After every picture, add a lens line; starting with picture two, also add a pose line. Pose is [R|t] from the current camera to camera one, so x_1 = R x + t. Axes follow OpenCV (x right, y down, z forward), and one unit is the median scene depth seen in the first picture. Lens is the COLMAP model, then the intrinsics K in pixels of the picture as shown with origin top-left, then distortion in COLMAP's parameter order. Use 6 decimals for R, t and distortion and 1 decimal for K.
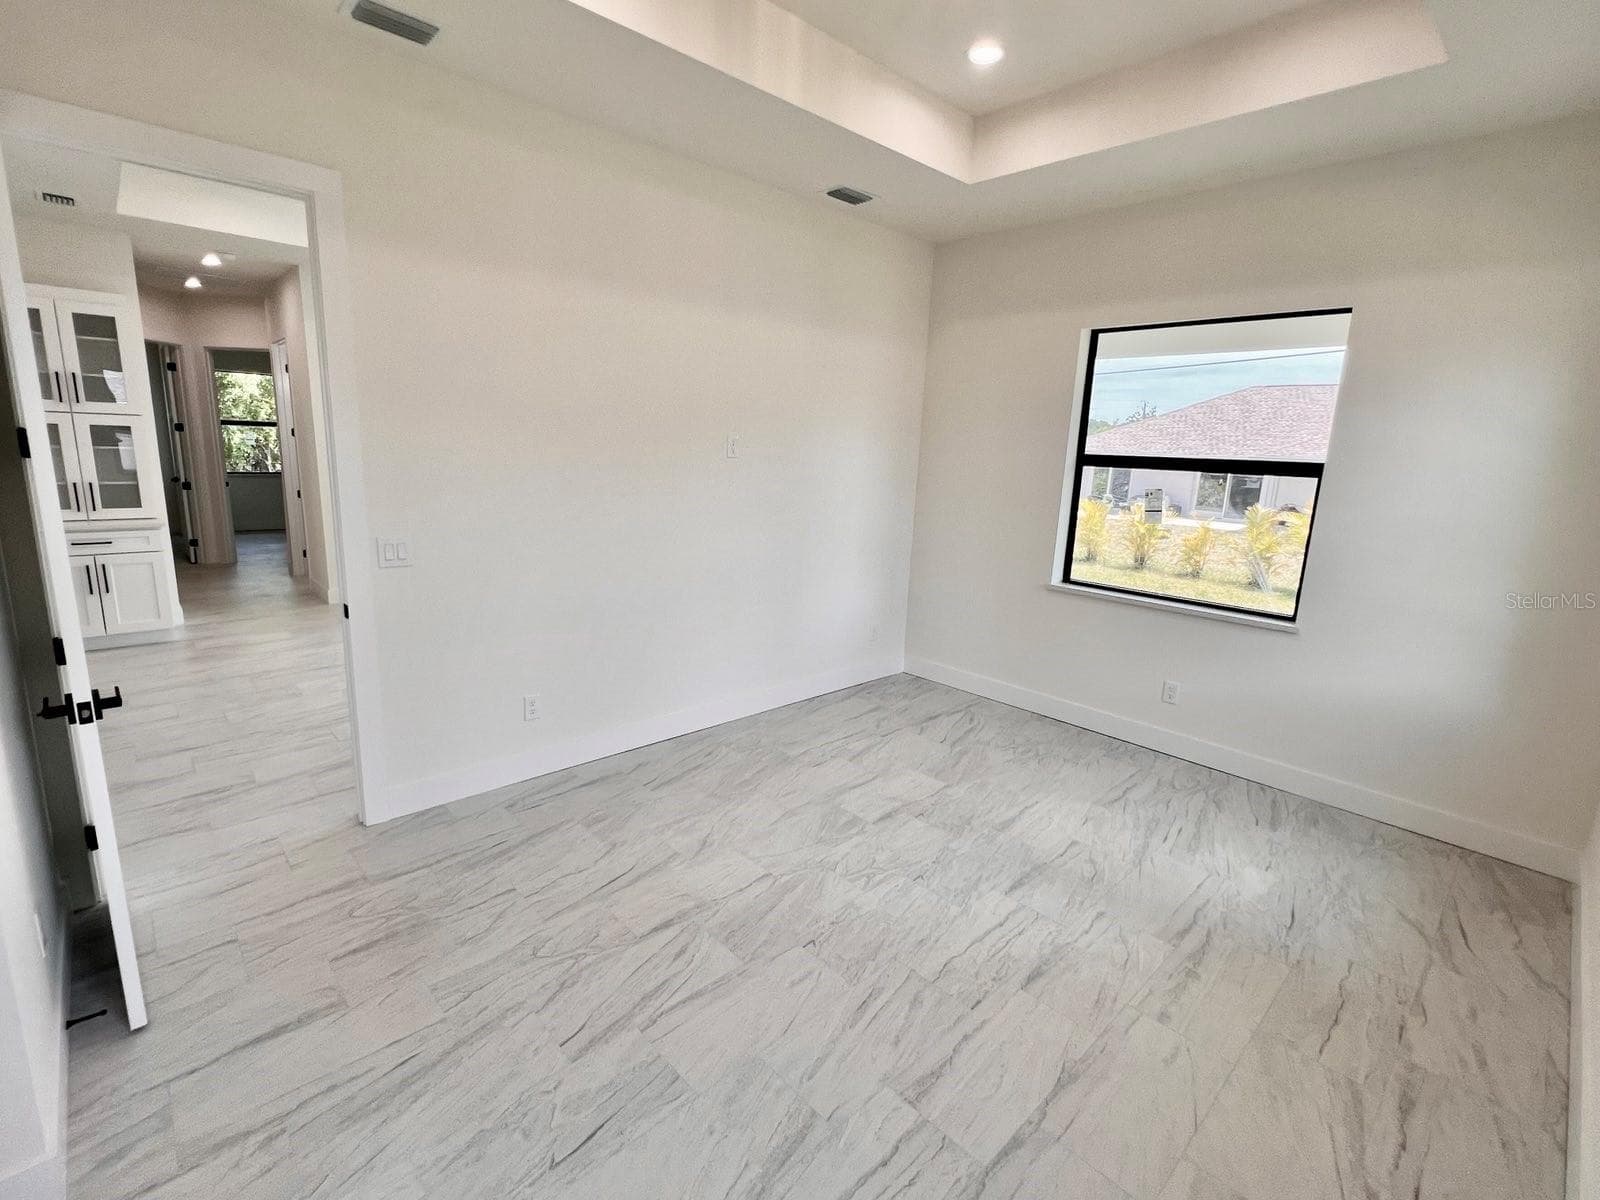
lens RADIAL K [[732.7, 0, 792.7], [0, 732.7, 599.8], [0, 0, 1]] dist [0.002870, 0.000204]
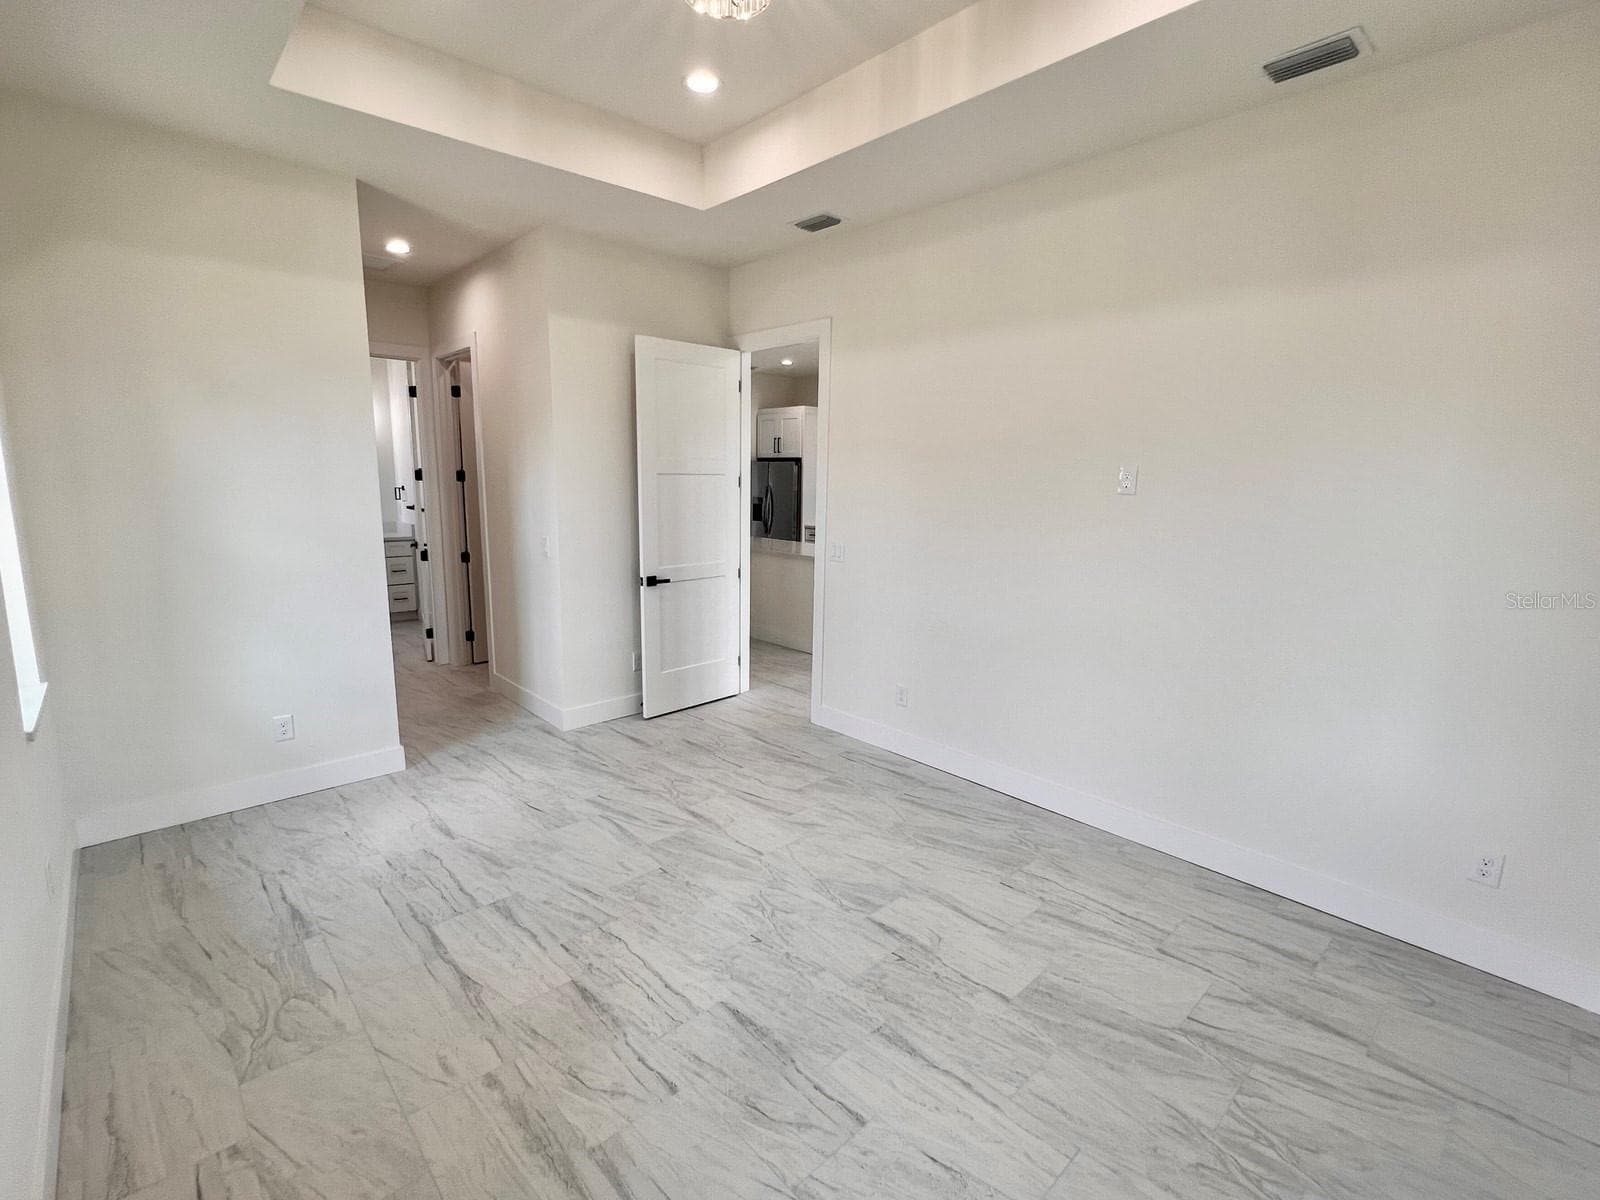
lens RADIAL K [[732.7, 0, 795.8], [0, 732.7, 601.6], [0, 0, 1]] dist [0.002870, 0.000204]
pose [[-0.005567, 0.135399, -0.990775, 1.084916], [-0.221824, 0.965939, 0.133252, -0.165884], [0.975071, 0.220520, 0.024657, 1.000589]]
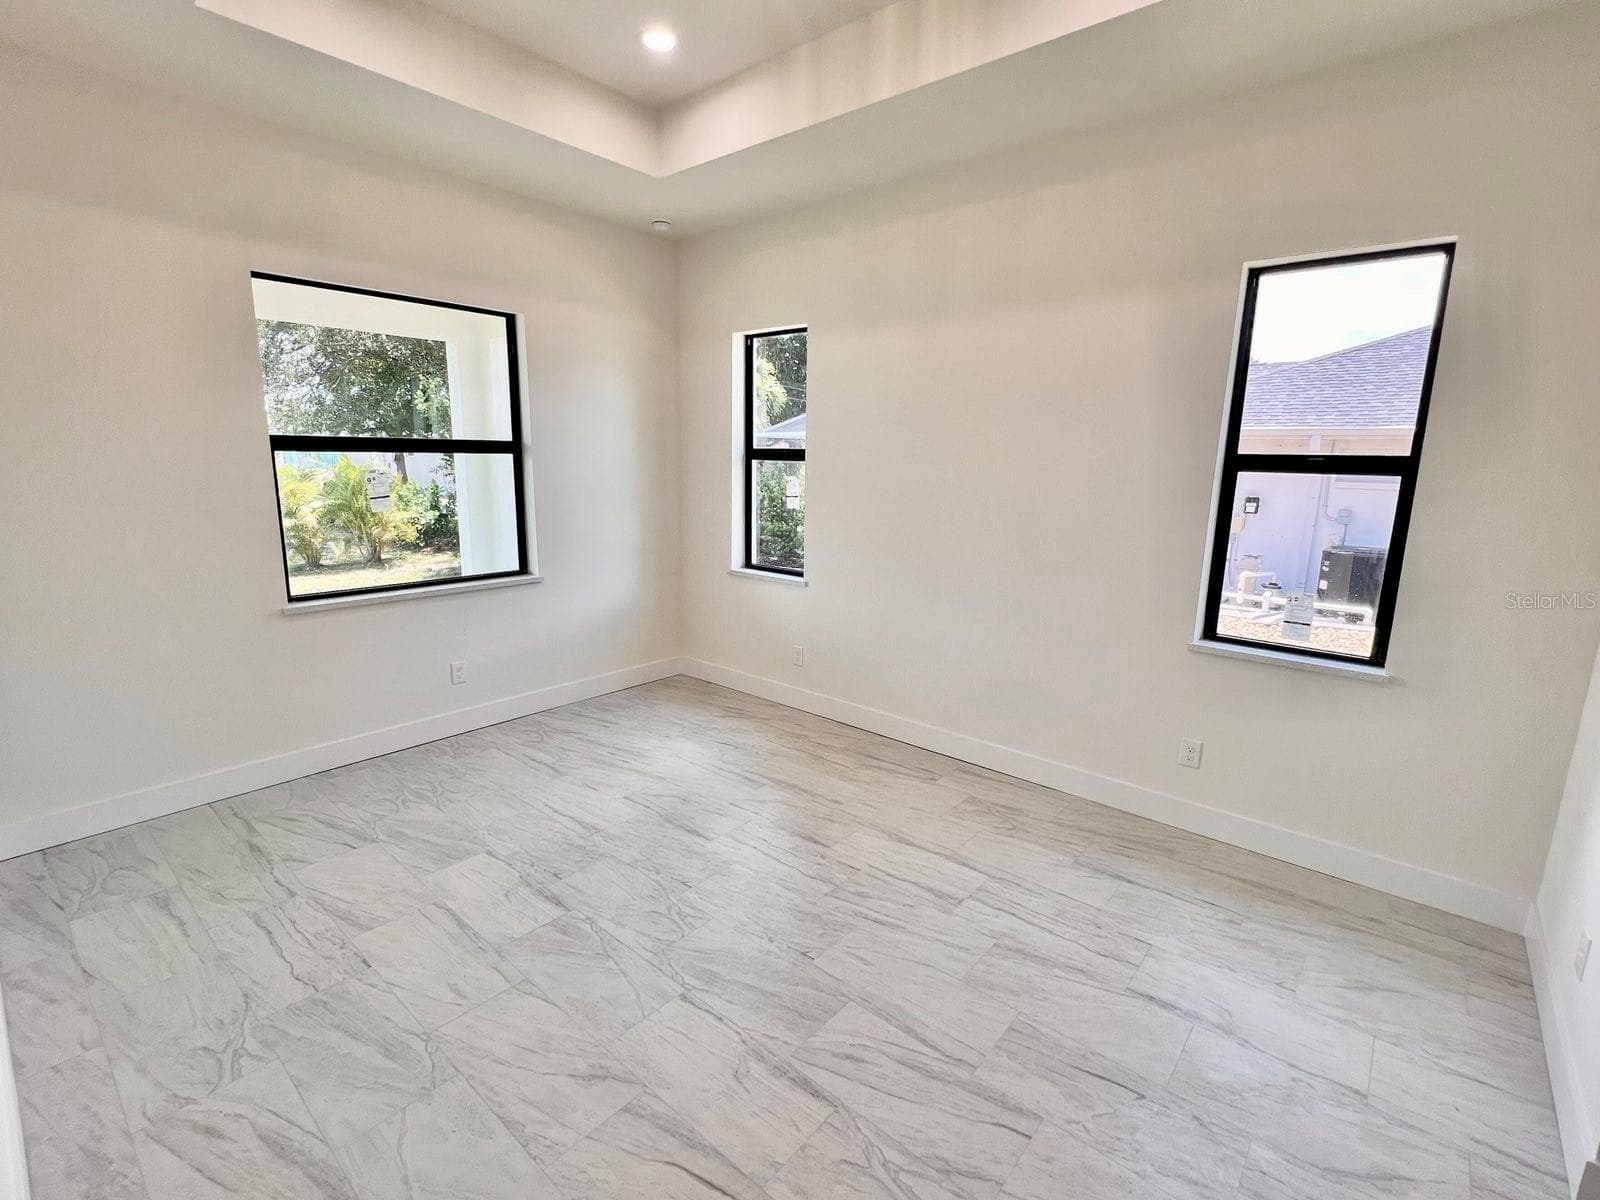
lens RADIAL K [[732.7, 0, 795.9], [0, 732.7, 595.2], [0, 0, 1]] dist [0.002870, 0.000204]
pose [[-0.105050, -0.229096, 0.967719, -0.744025], [0.184960, 0.951623, 0.245364, -0.209776], [-0.977115, 0.204765, -0.057595, 0.896052]]
